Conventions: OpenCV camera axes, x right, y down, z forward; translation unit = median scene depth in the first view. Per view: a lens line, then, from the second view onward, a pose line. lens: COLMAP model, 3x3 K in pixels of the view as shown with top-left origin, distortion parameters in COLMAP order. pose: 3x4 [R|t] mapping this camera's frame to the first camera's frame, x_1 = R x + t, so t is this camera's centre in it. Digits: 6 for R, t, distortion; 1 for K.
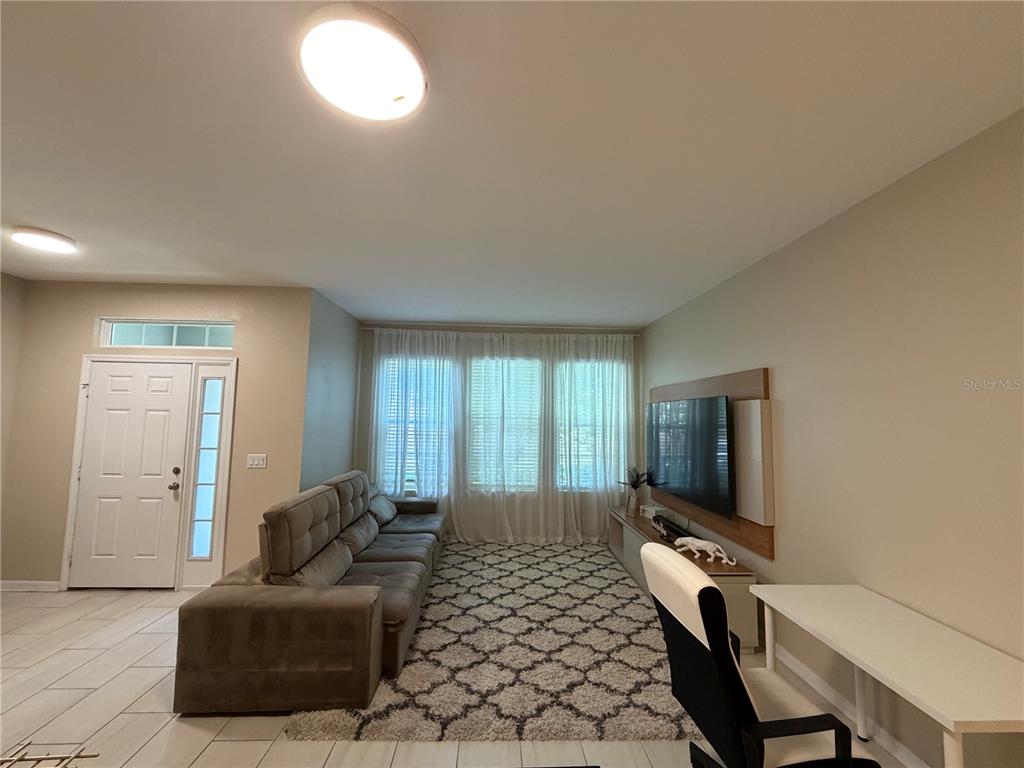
lens RADIAL K [[407.7, 0, 509.6], [0, 407.7, 385.0], [0, 0, 1]] dist [-0.000884, -0.000284]
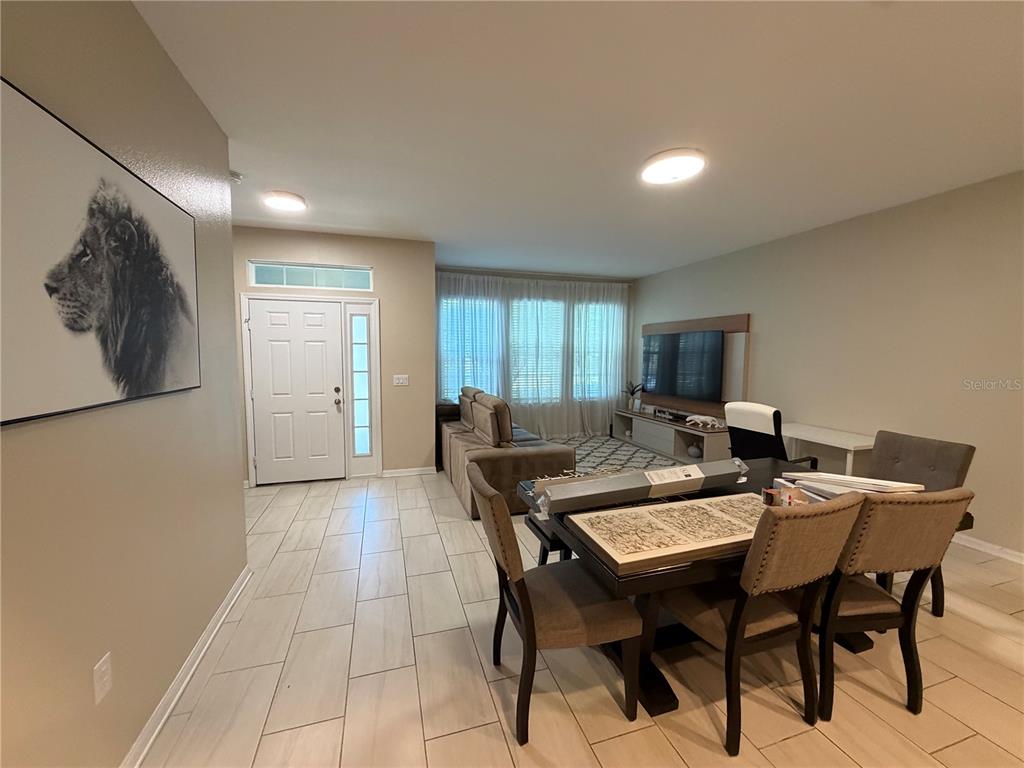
lens RADIAL K [[407.7, 0, 509.6], [0, 407.7, 385.0], [0, 0, 1]] dist [-0.000884, -0.000284]
pose [[0.966469, -0.032415, 0.254729, -0.441158], [-0.008415, 0.987469, 0.157586, -0.003935], [-0.256645, -0.154445, 0.954086, -0.233308]]
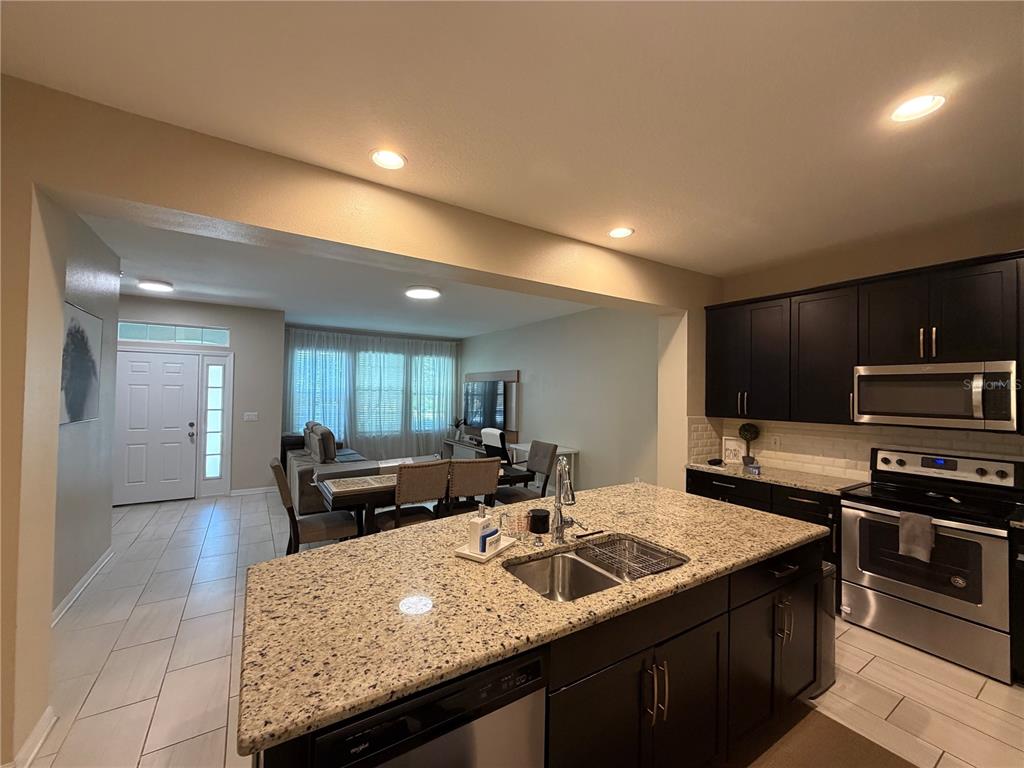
lens RADIAL K [[407.7, 0, 509.6], [0, 407.7, 385.0], [0, 0, 1]] dist [-0.000884, -0.000284]
pose [[0.865202, 0.004057, 0.501407, -0.387854], [-0.037938, 0.997631, 0.057391, -0.051882], [-0.499986, -0.068677, 0.863306, -0.657002]]
